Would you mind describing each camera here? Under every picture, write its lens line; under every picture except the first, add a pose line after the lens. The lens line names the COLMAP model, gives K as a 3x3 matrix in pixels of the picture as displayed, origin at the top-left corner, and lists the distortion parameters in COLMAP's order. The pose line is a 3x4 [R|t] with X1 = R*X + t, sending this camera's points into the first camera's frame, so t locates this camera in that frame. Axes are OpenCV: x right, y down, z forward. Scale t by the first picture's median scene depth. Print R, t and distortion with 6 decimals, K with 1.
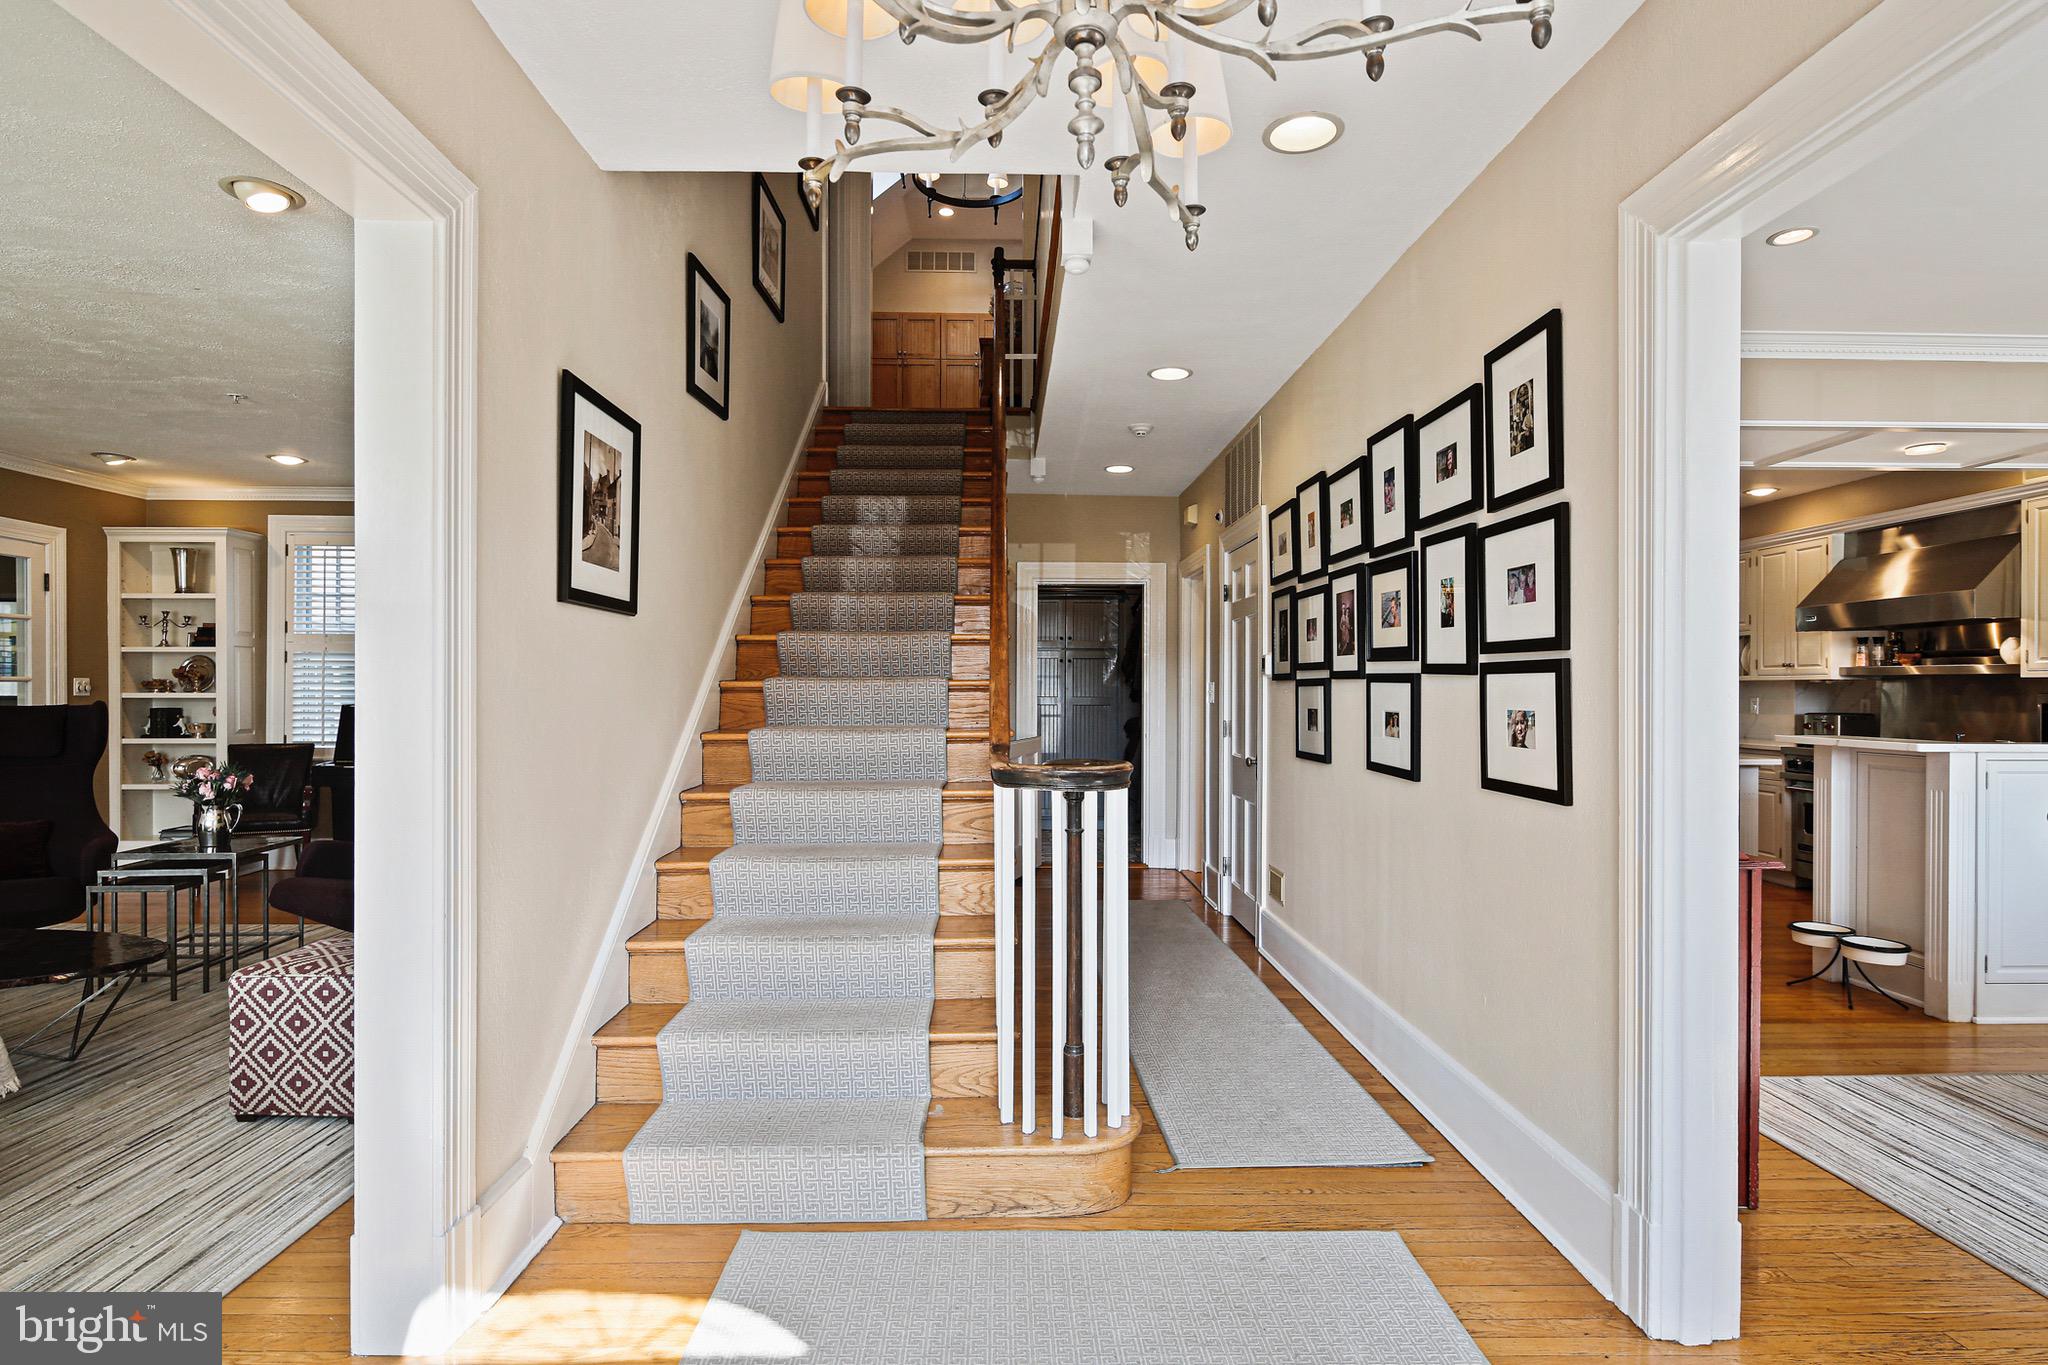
lens RADIAL K [[1026.3, 0, 1021.1], [0, 1026.3, 690.5], [0, 0, 1]] dist [0.001034, -0.002335]
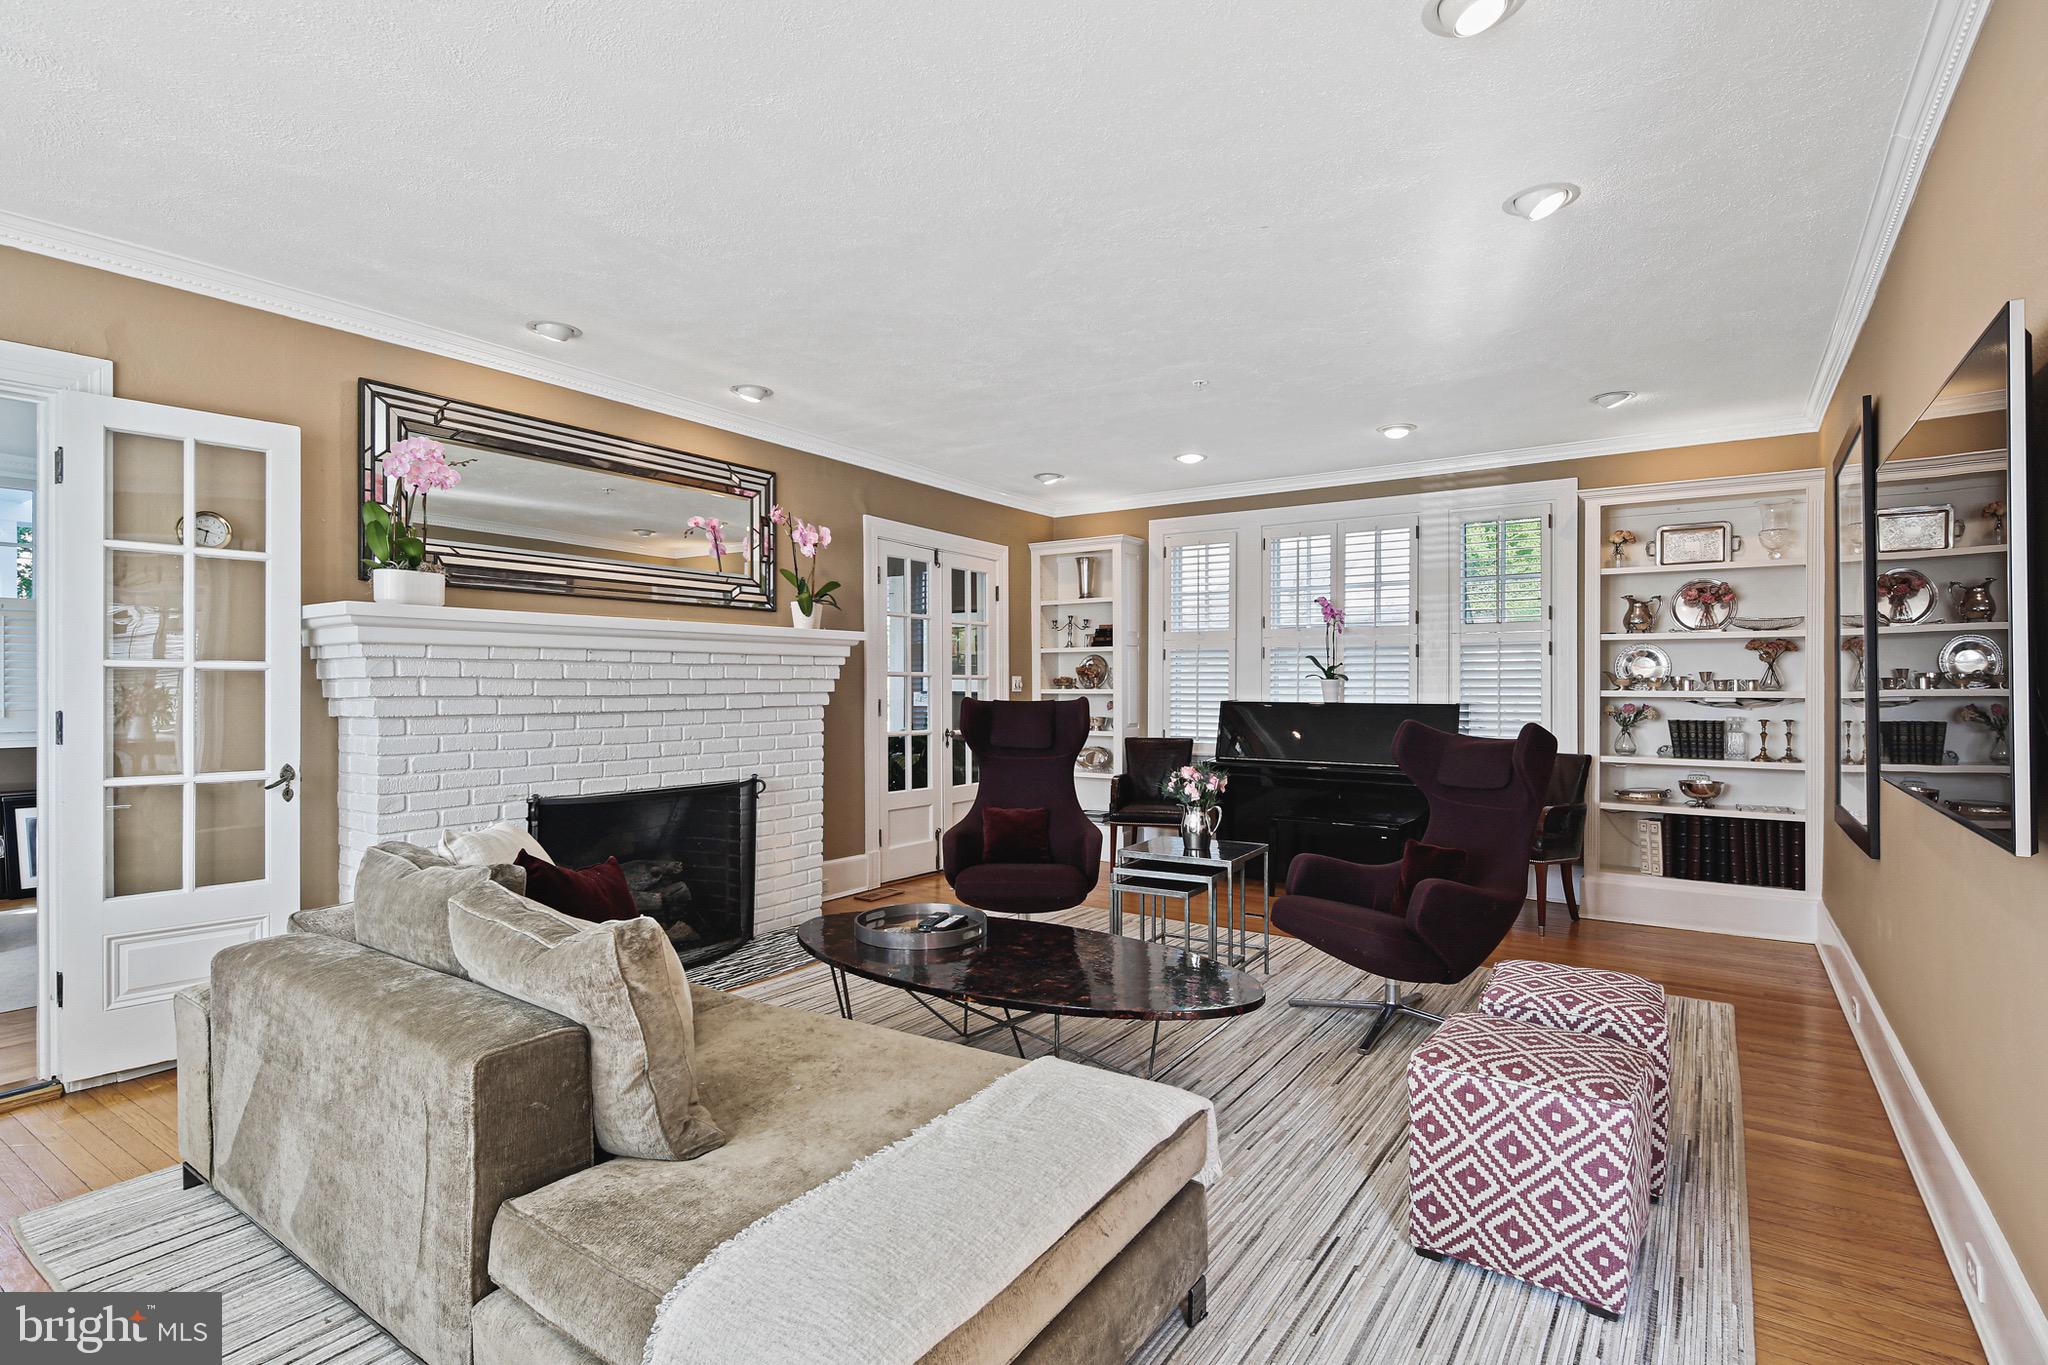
lens RADIAL K [[1026.3, 0, 1039.9], [0, 1026.3, 682.6], [0, 0, 1]] dist [0.001034, -0.002335]
pose [[0.807819, -0.003778, -0.589418, -0.225744], [0.001073, 0.999987, -0.004940, 0.000484], [0.589430, 0.003358, 0.807813, 0.092578]]
